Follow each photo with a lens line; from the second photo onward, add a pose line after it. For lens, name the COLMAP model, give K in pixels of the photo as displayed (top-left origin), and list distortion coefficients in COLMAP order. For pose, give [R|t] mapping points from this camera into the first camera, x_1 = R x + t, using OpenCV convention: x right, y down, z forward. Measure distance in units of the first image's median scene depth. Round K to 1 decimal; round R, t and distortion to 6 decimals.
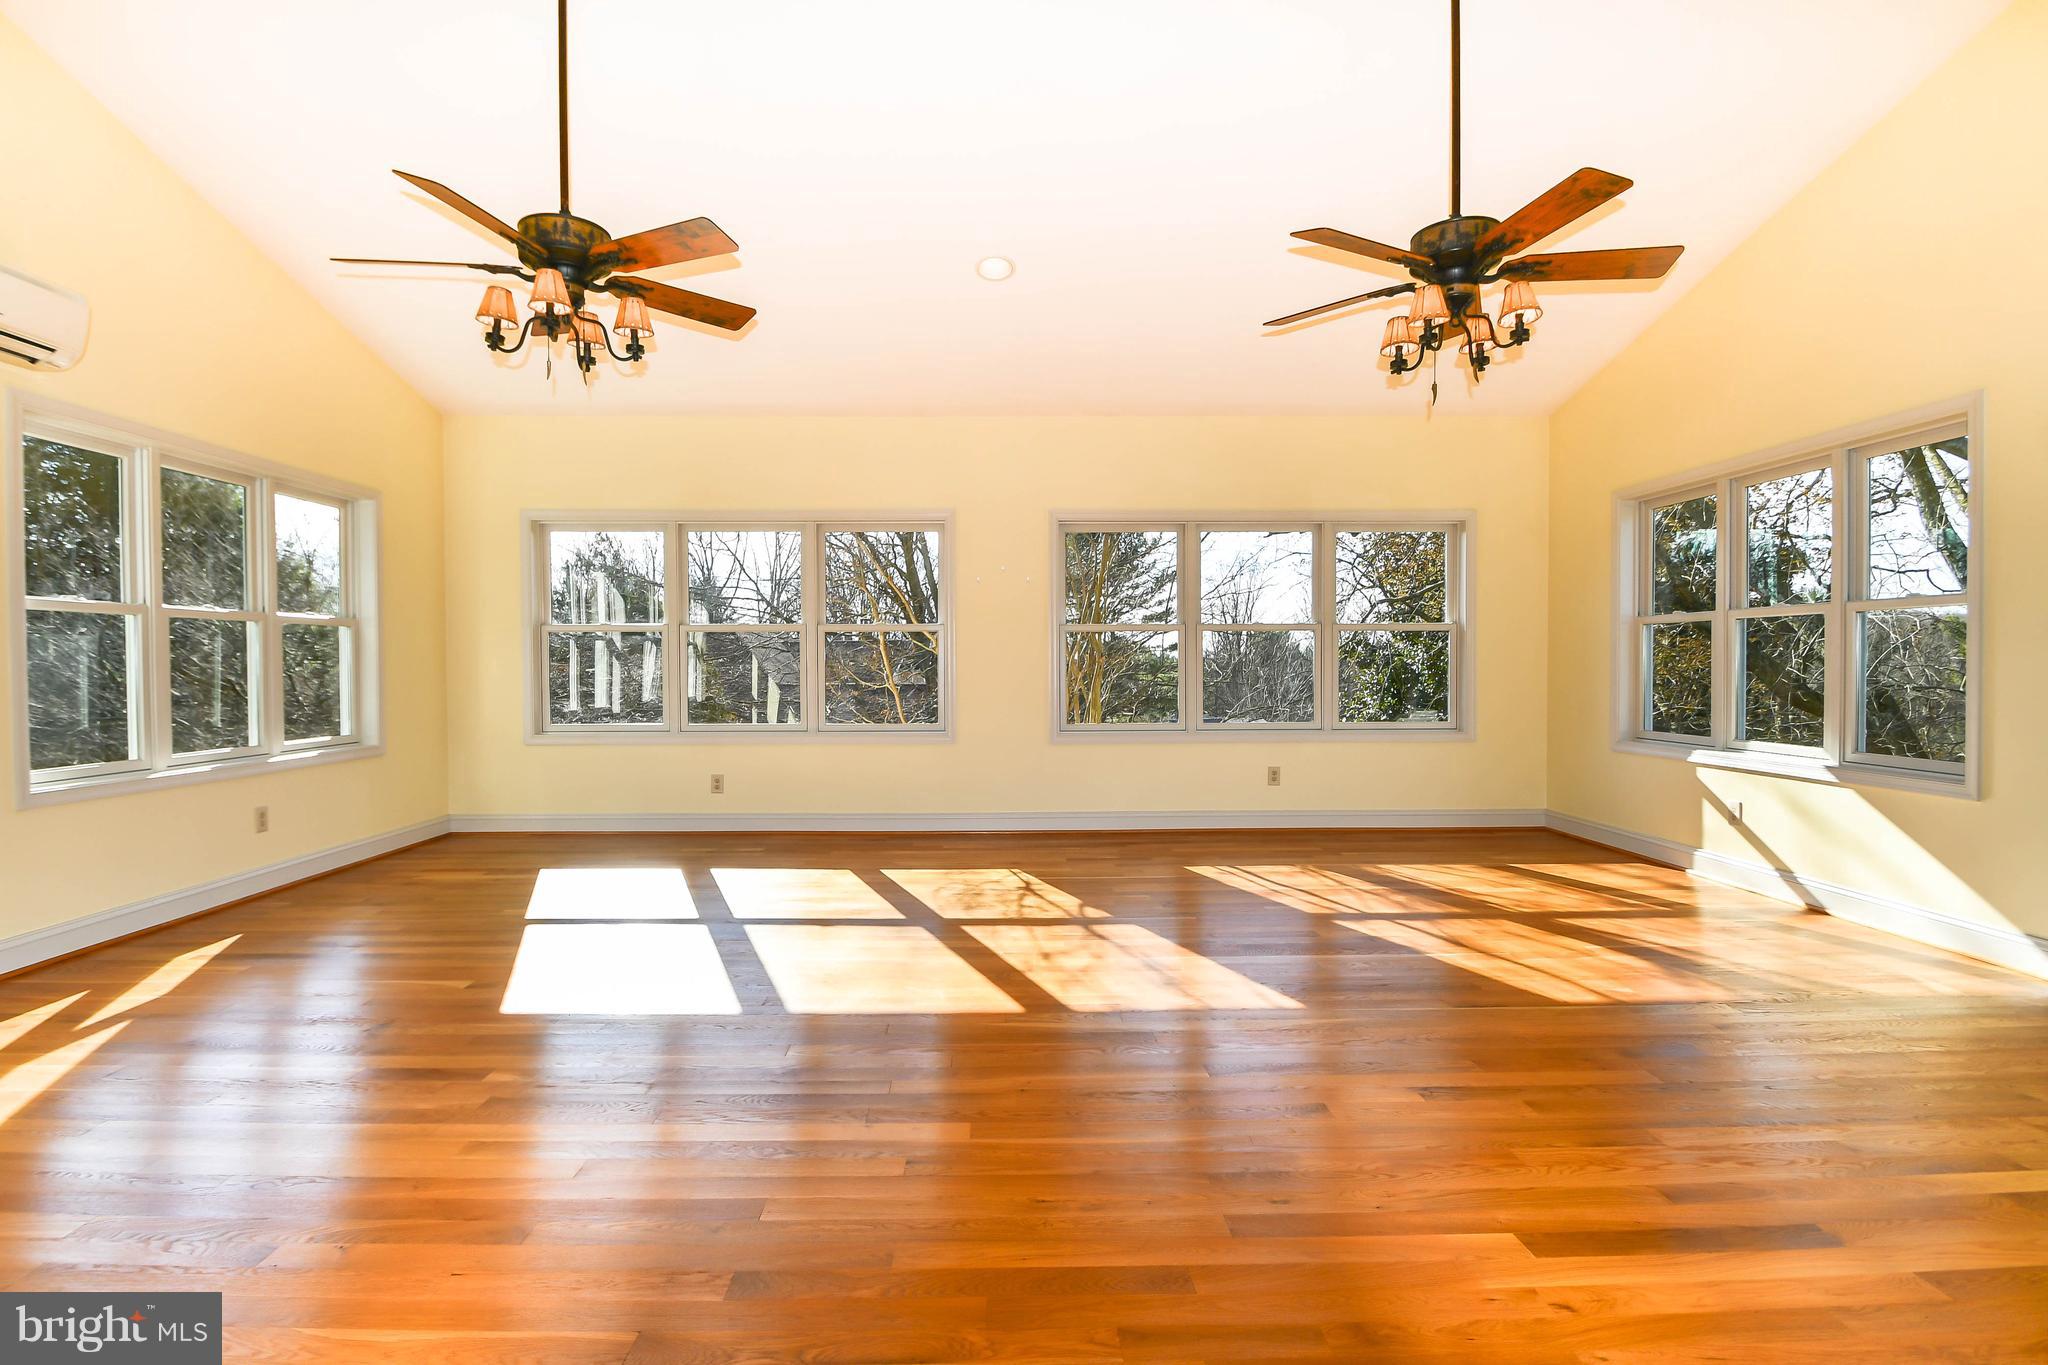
lens RADIAL K [[983.3, 0, 1004.7], [0, 983.3, 685.8], [0, 0, 1]] dist [-0.000942, -0.009169]
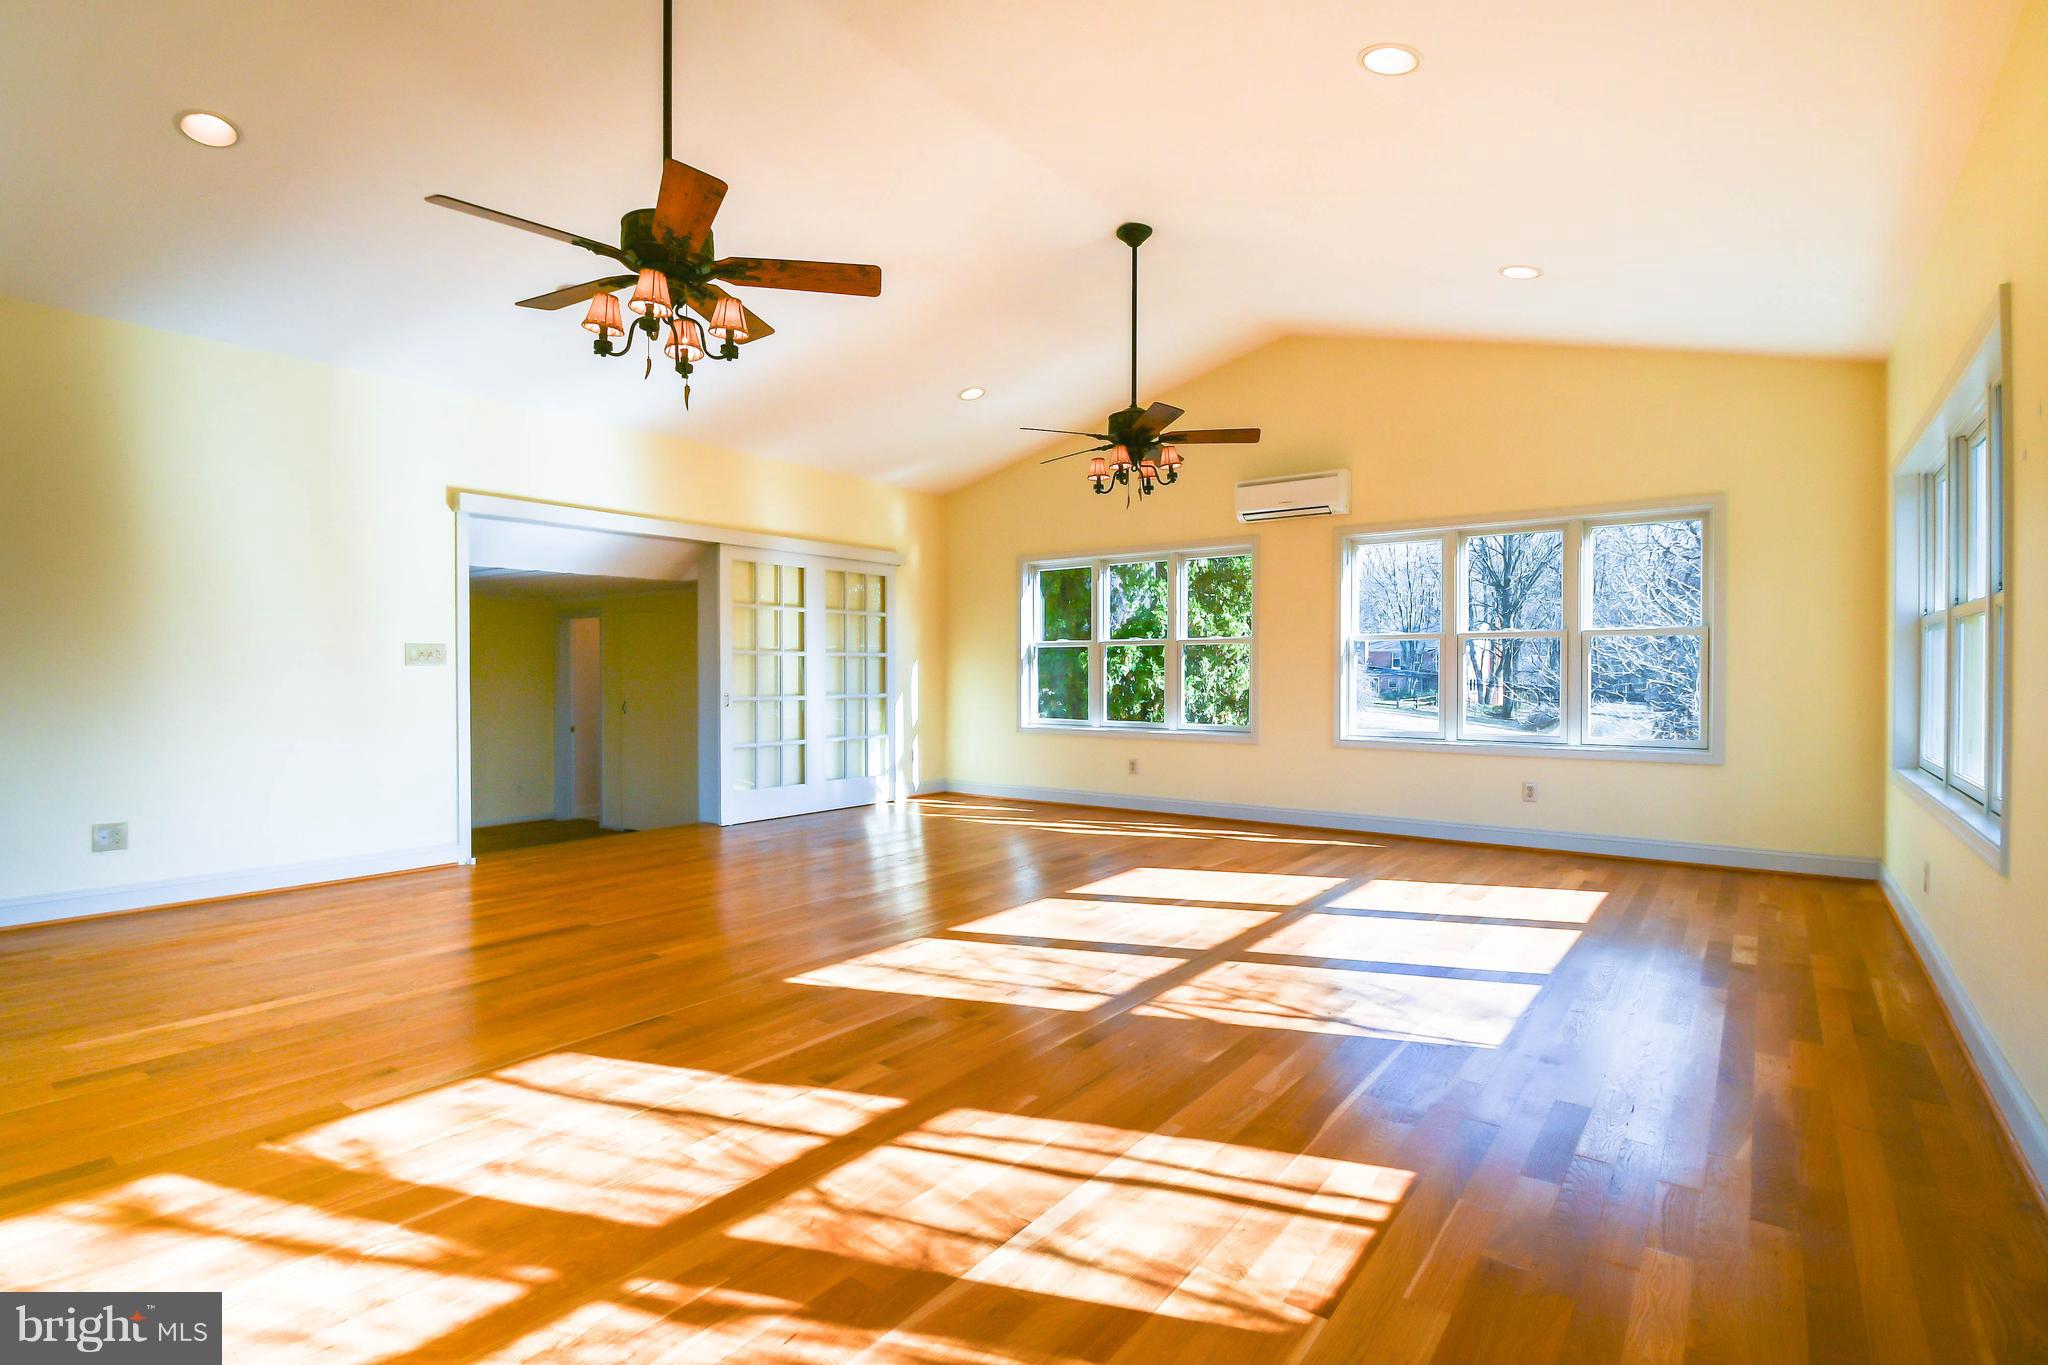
lens RADIAL K [[983.3, 0, 1004.7], [0, 983.3, 685.8], [0, 0, 1]] dist [-0.000942, -0.009169]
pose [[-0.629000, 0.006616, -0.777377, 0.843374], [-0.006526, 0.999884, 0.013791, -0.027132], [0.777378, 0.013747, -0.628884, 1.572433]]
